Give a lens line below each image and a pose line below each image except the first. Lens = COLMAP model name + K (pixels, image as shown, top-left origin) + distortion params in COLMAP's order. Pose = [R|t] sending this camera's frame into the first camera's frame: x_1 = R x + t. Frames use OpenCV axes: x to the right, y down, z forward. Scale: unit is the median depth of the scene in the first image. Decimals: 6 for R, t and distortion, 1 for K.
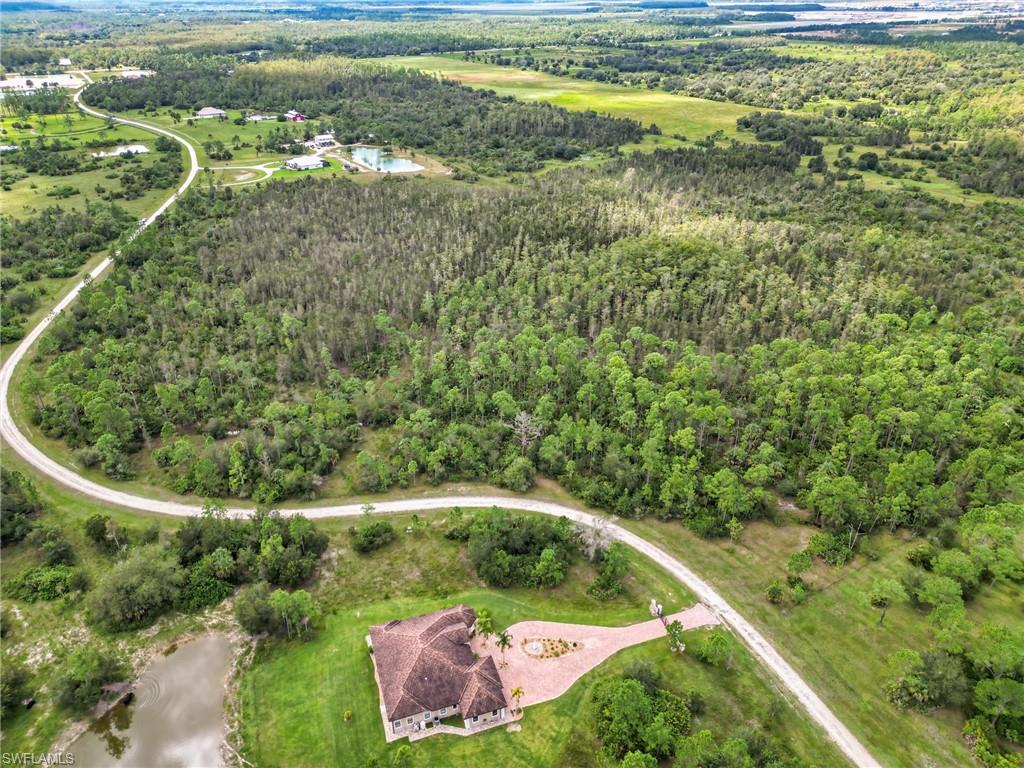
lens RADIAL K [[718.8, 0, 512.0], [0, 718.8, 384.0], [0, 0, 1]] dist [0.070503, -0.065394]
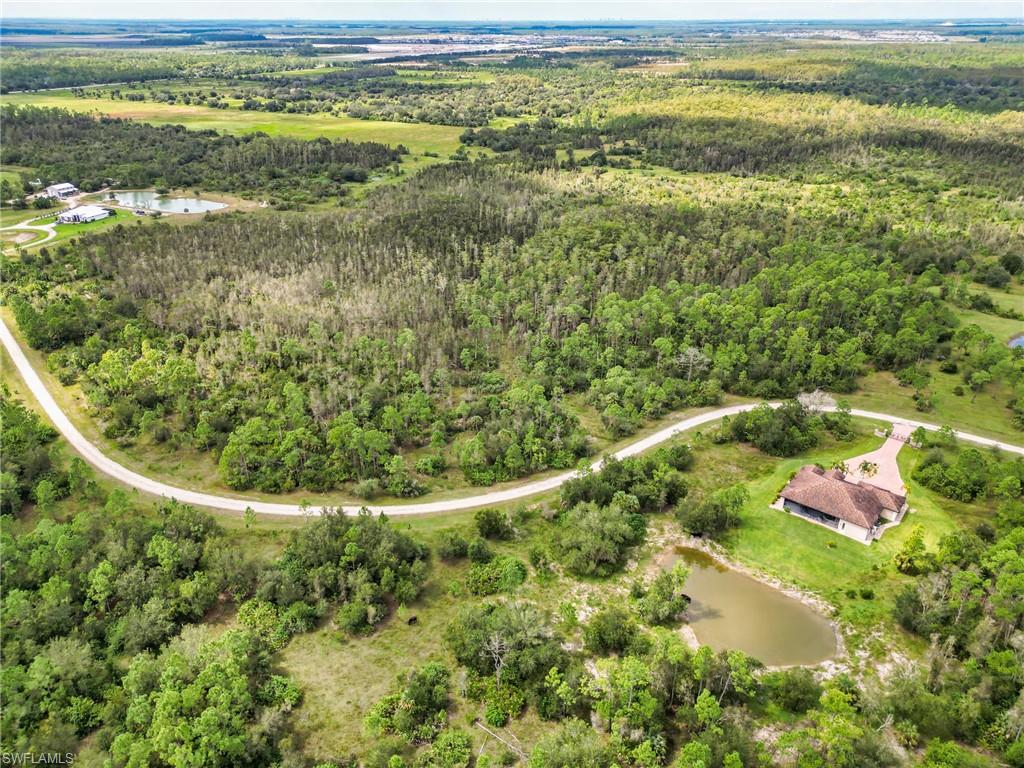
lens RADIAL K [[723.3, 0, 512.0], [0, 723.3, 384.0], [0, 0, 1]] dist [0.068628, -0.062425]
pose [[0.842684, -0.236324, 0.483772, -0.560242], [0.254860, 0.966566, 0.028230, -0.008901], [-0.474269, 0.099505, 0.874739, 0.026824]]
